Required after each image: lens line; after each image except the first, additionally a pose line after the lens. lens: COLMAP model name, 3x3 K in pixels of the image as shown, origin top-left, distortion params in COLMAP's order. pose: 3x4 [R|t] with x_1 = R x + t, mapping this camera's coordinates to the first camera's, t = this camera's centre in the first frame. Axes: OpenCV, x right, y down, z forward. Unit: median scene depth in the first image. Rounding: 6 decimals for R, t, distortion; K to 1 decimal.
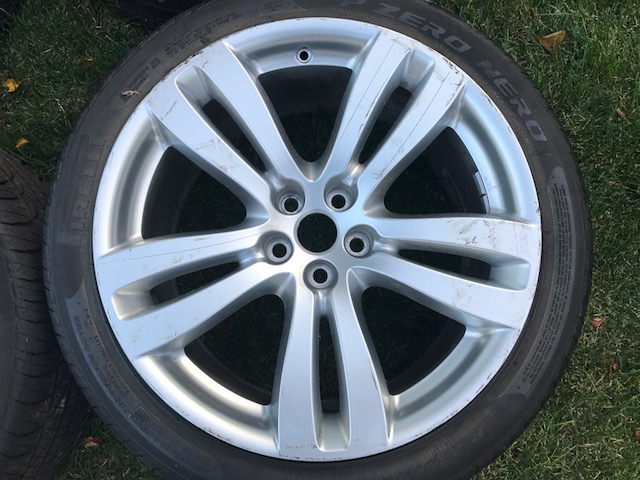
lens RADIAL K [[516.9, 0, 320.0], [0, 516.9, 240.0], [0, 0, 1]] dist [-0.023657, 0.000047]
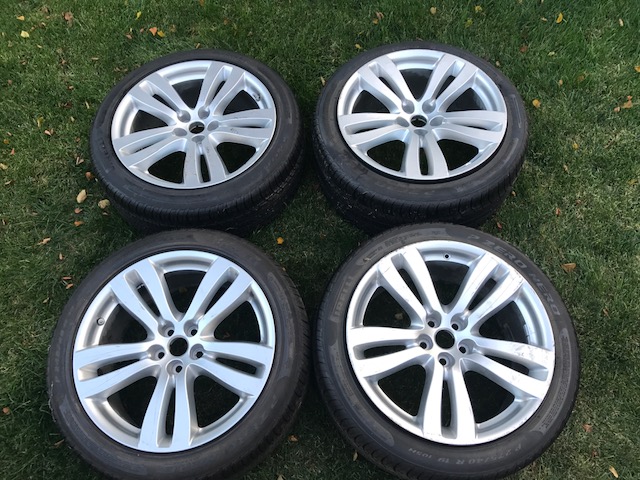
lens RADIAL K [[516.9, 0, 320.0], [0, 516.9, 240.0], [0, 0, 1]] dist [-0.023657, 0.000047]
pose [[0.982422, 0.169674, -0.077826, -0.409990], [-0.185395, 0.935528, -0.300693, 0.331653], [0.021789, 0.309836, 0.950540, -1.108553]]
